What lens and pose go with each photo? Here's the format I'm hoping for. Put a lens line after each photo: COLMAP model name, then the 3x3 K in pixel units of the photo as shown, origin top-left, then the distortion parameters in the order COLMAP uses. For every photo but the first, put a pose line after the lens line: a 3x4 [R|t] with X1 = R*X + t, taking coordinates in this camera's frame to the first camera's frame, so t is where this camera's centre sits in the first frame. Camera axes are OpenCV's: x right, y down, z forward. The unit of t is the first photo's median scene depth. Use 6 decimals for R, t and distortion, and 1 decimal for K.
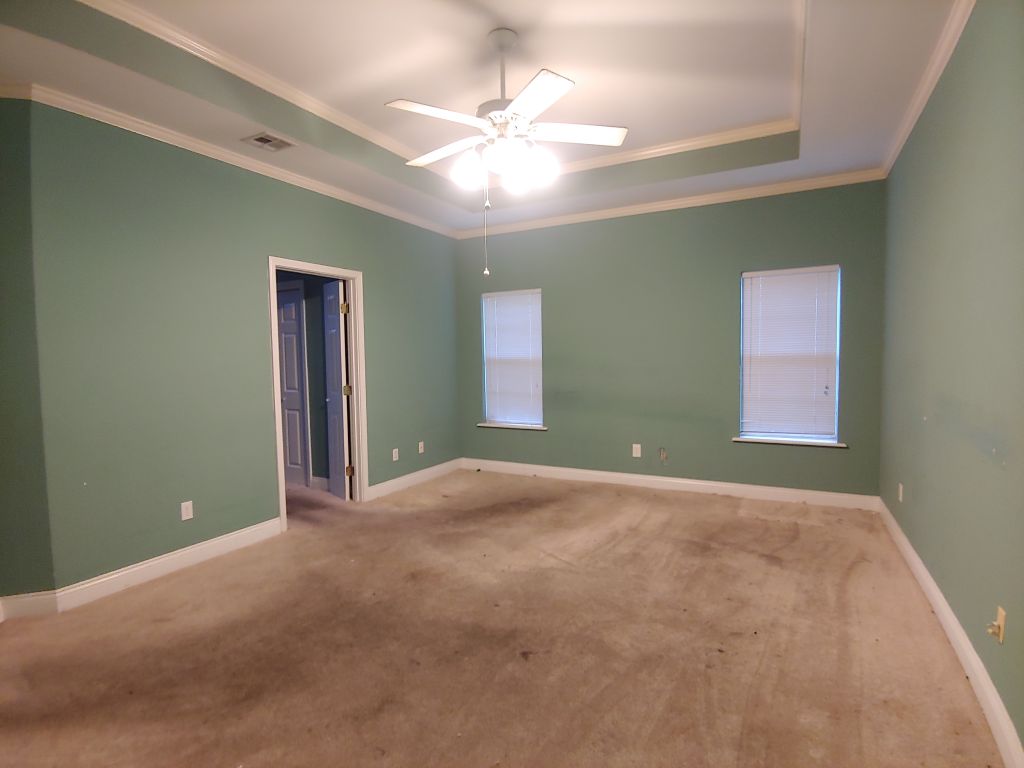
lens RADIAL K [[519.3, 0, 512.0], [0, 519.3, 384.0], [0, 0, 1]] dist [0.000530, 0.001256]
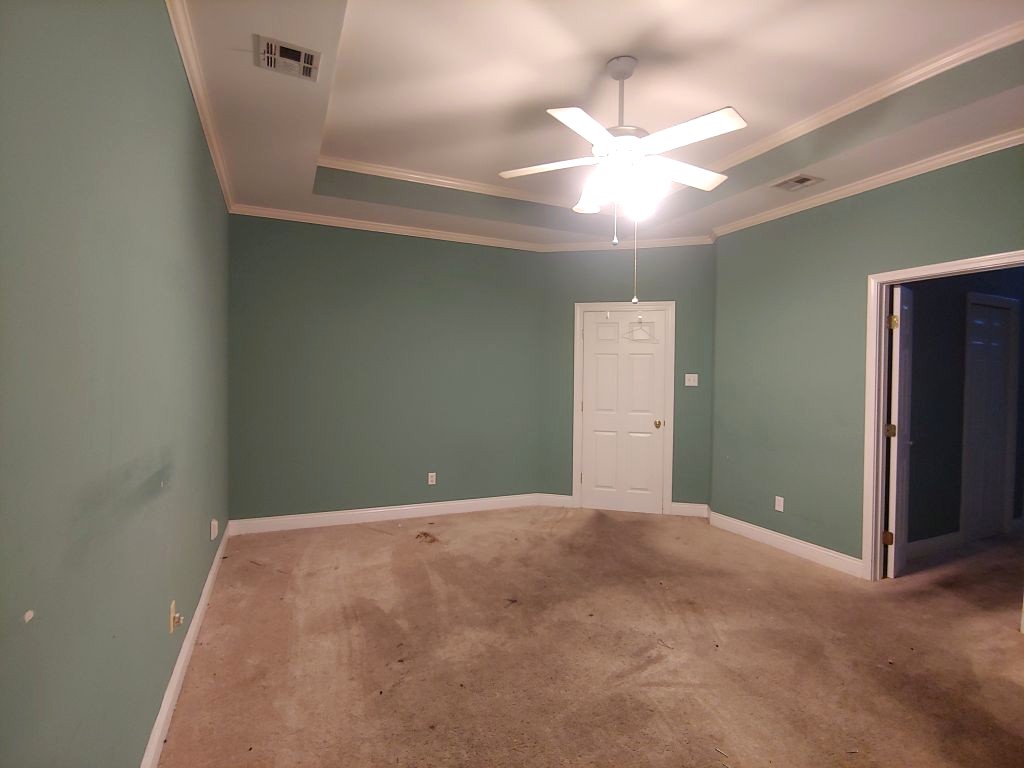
lens RADIAL K [[519.3, 0, 512.0], [0, 519.3, 384.0], [0, 0, 1]] dist [0.000530, 0.001256]
pose [[-0.611354, 0.024654, -0.790973, 0.872563], [-0.047574, 0.996562, 0.067833, -0.113842], [0.789926, 0.079100, -0.608079, 1.420948]]
